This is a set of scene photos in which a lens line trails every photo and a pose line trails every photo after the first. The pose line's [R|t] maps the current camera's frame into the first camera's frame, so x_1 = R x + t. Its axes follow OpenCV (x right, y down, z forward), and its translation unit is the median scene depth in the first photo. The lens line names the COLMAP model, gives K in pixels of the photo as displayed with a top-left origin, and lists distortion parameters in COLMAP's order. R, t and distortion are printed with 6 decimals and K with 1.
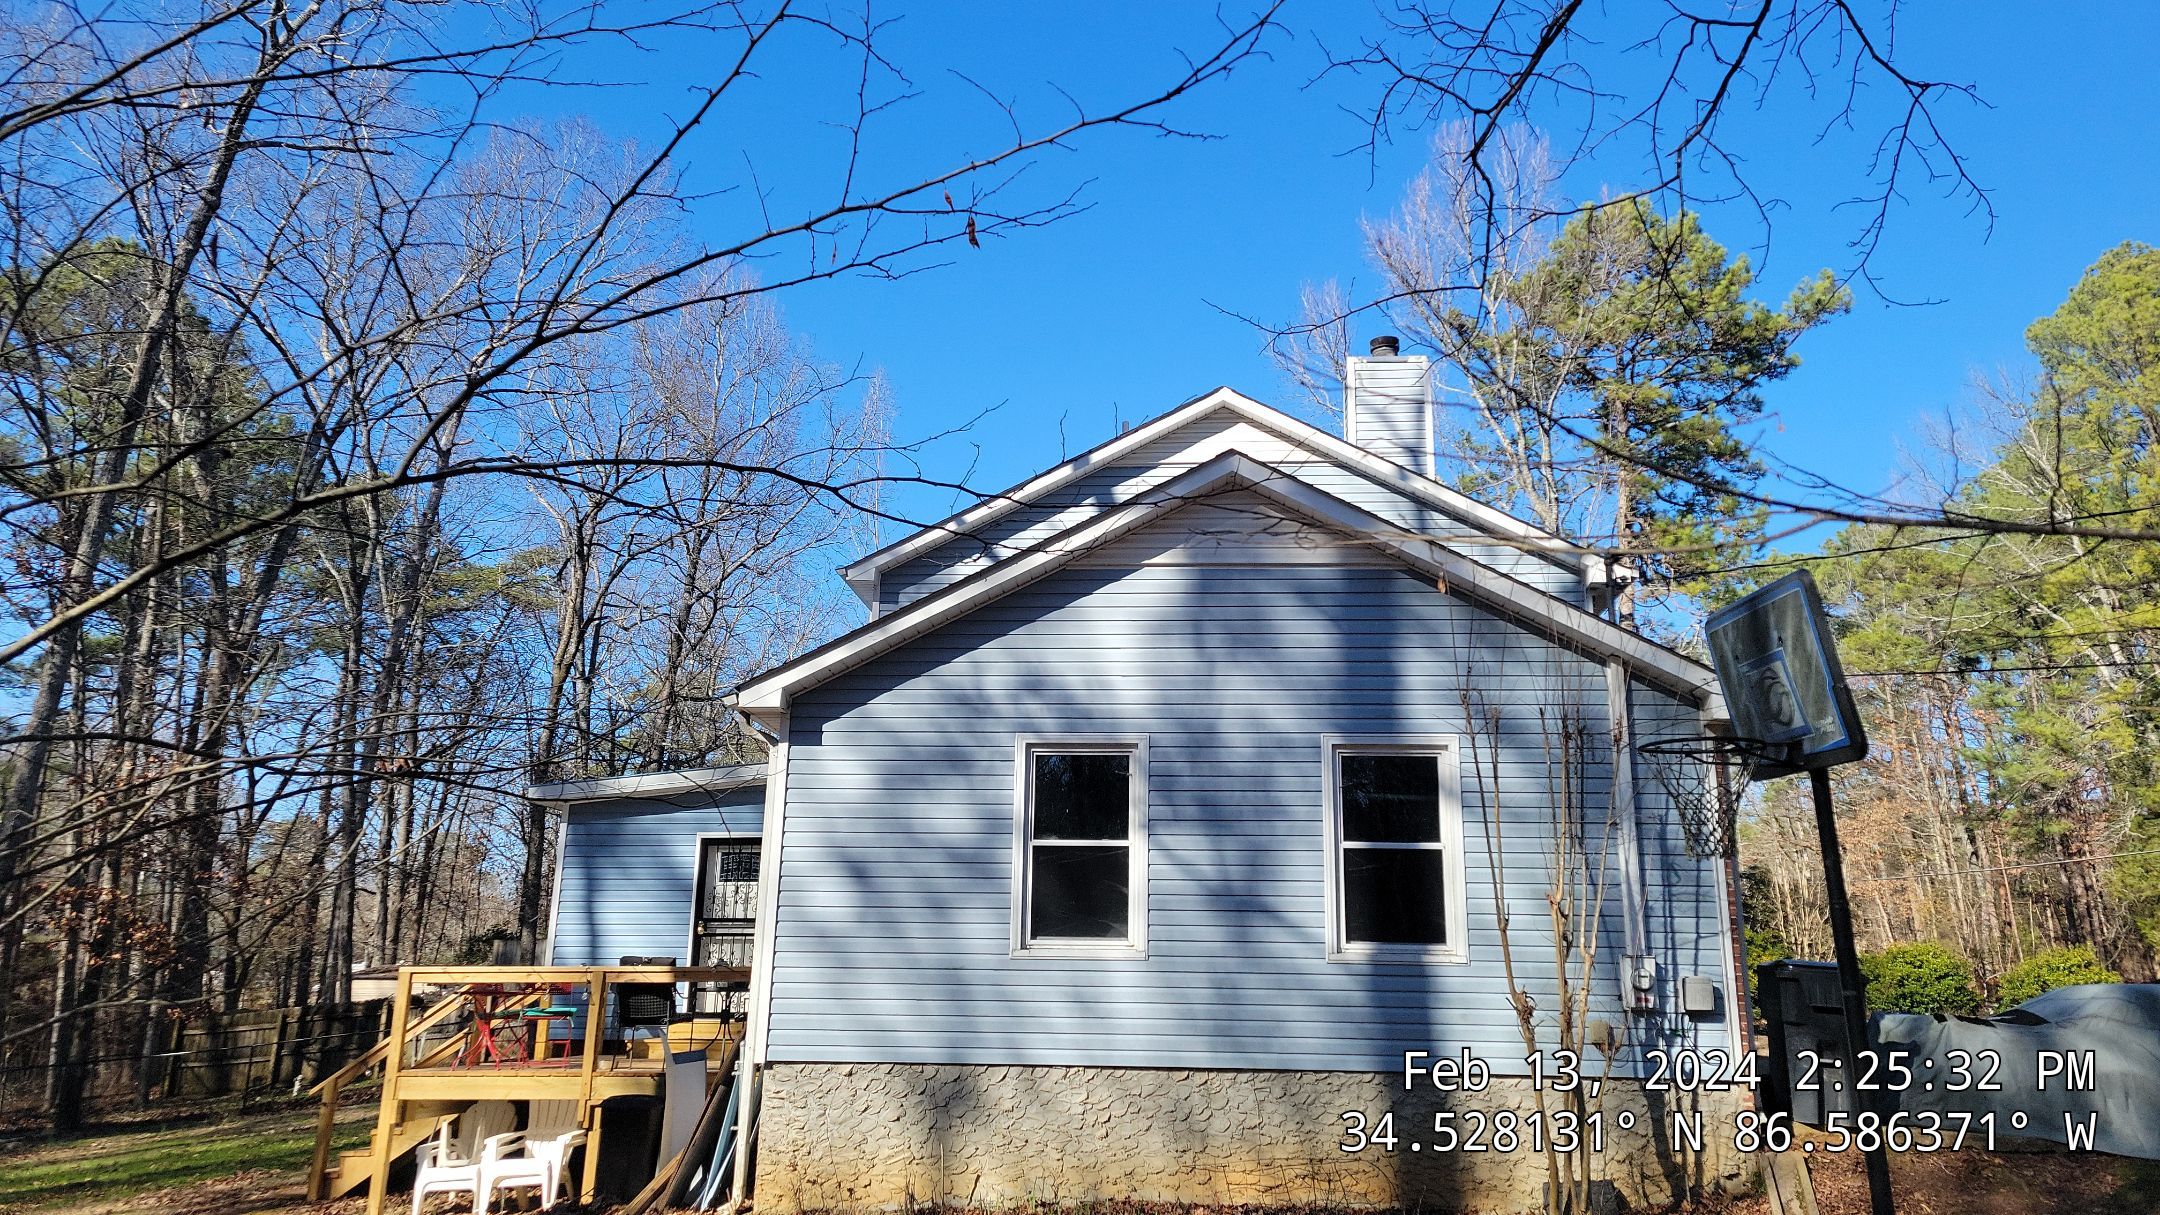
lens RADIAL K [[1770.2, 0, 1080.0], [0, 1770.2, 607.5], [0, 0, 1]] dist [0.078019, 0.000484]
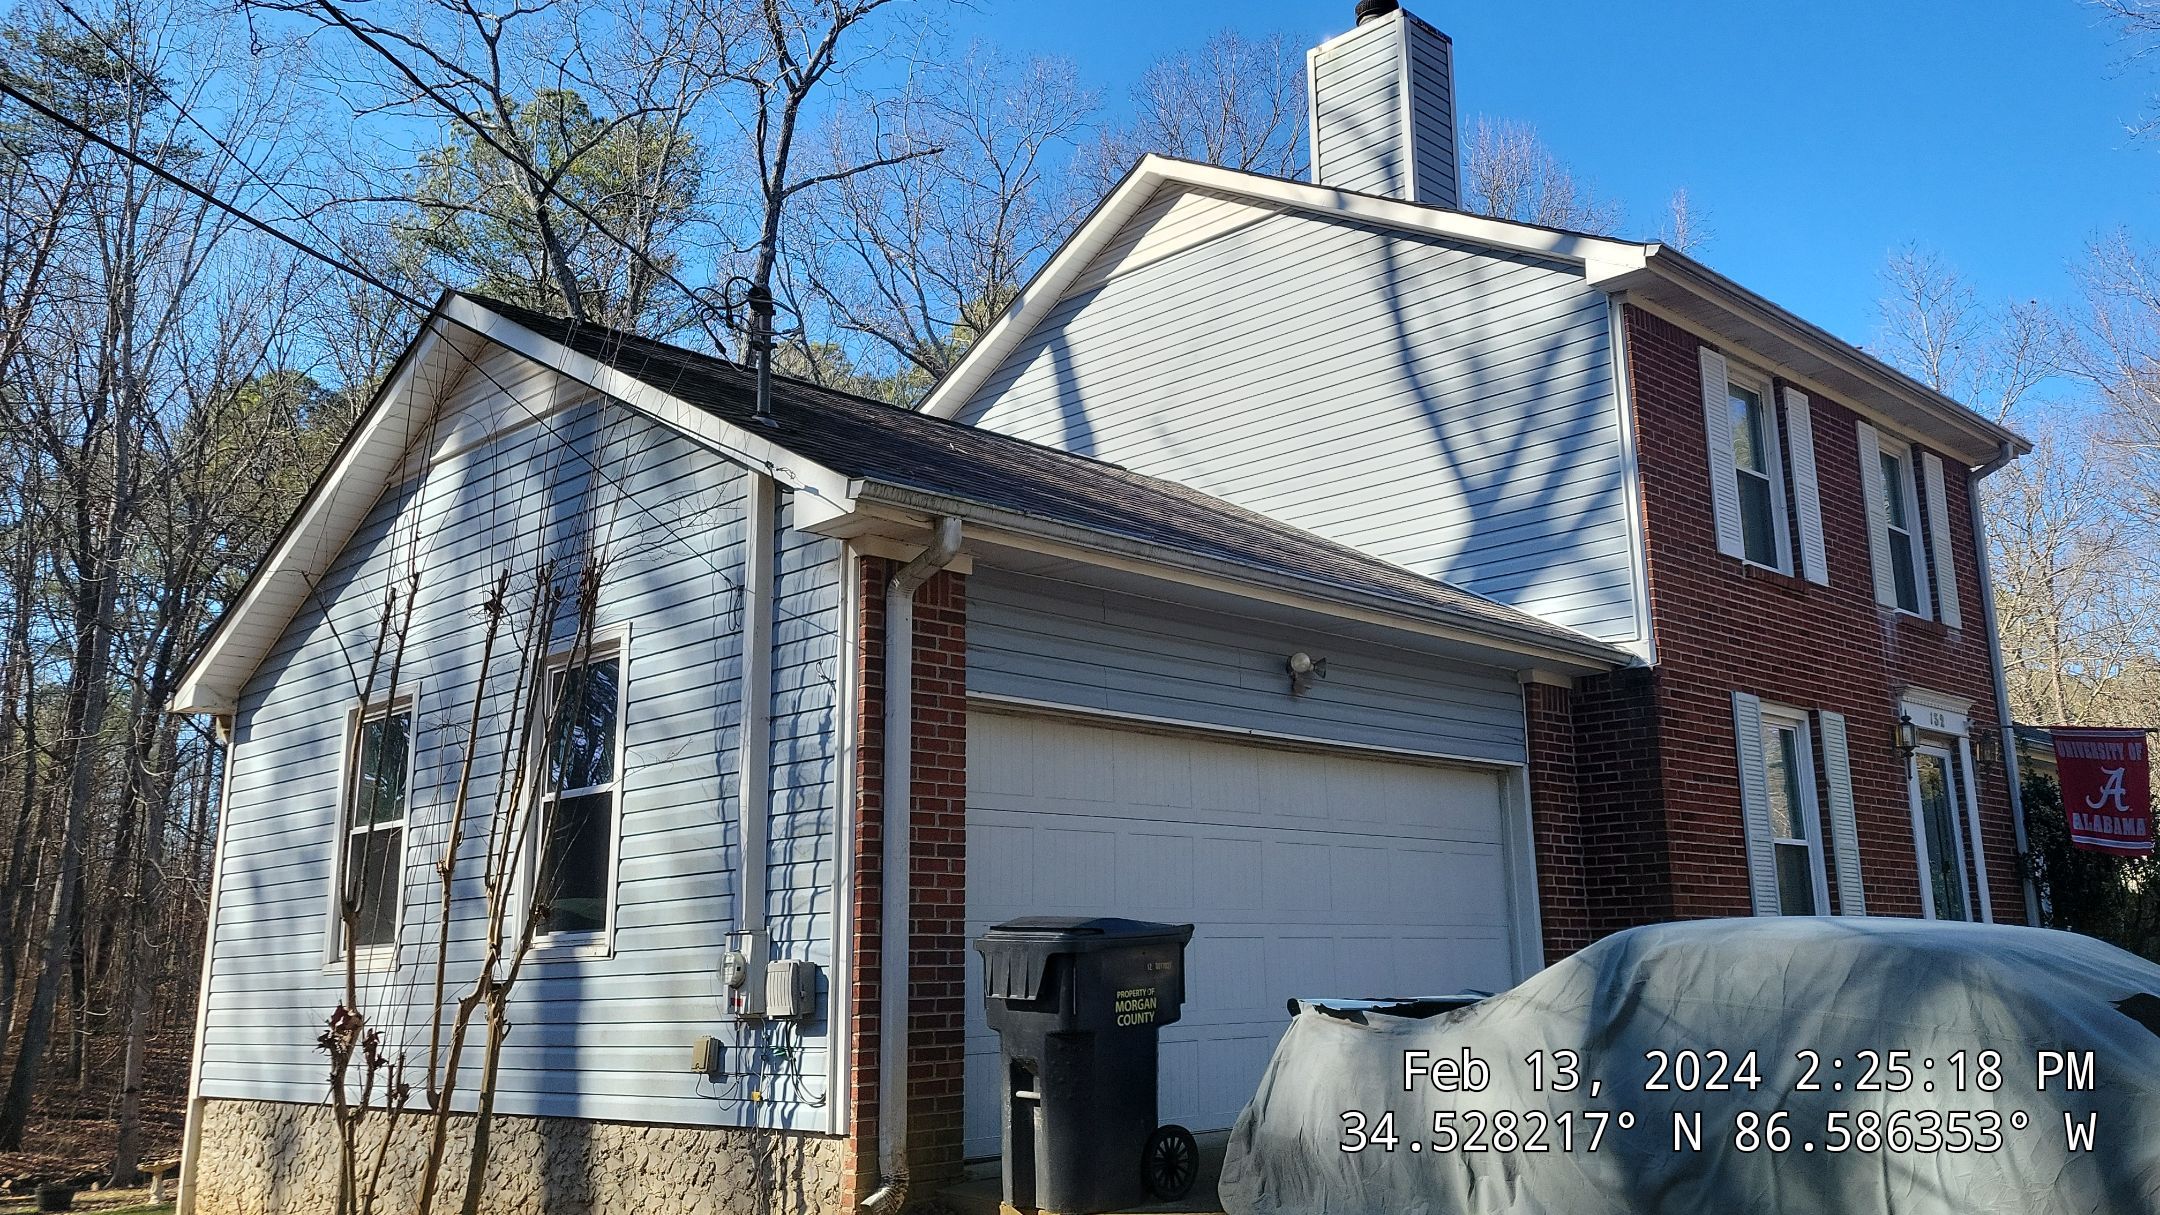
lens RADIAL K [[1770.2, 0, 1080.0], [0, 1770.2, 607.5], [0, 0, 1]] dist [0.078019, 0.000484]
pose [[0.785281, -0.163016, -0.597294, 0.754244], [0.193435, 0.981021, -0.013430, 0.109273], [0.588147, -0.104991, 0.801910, 0.555088]]
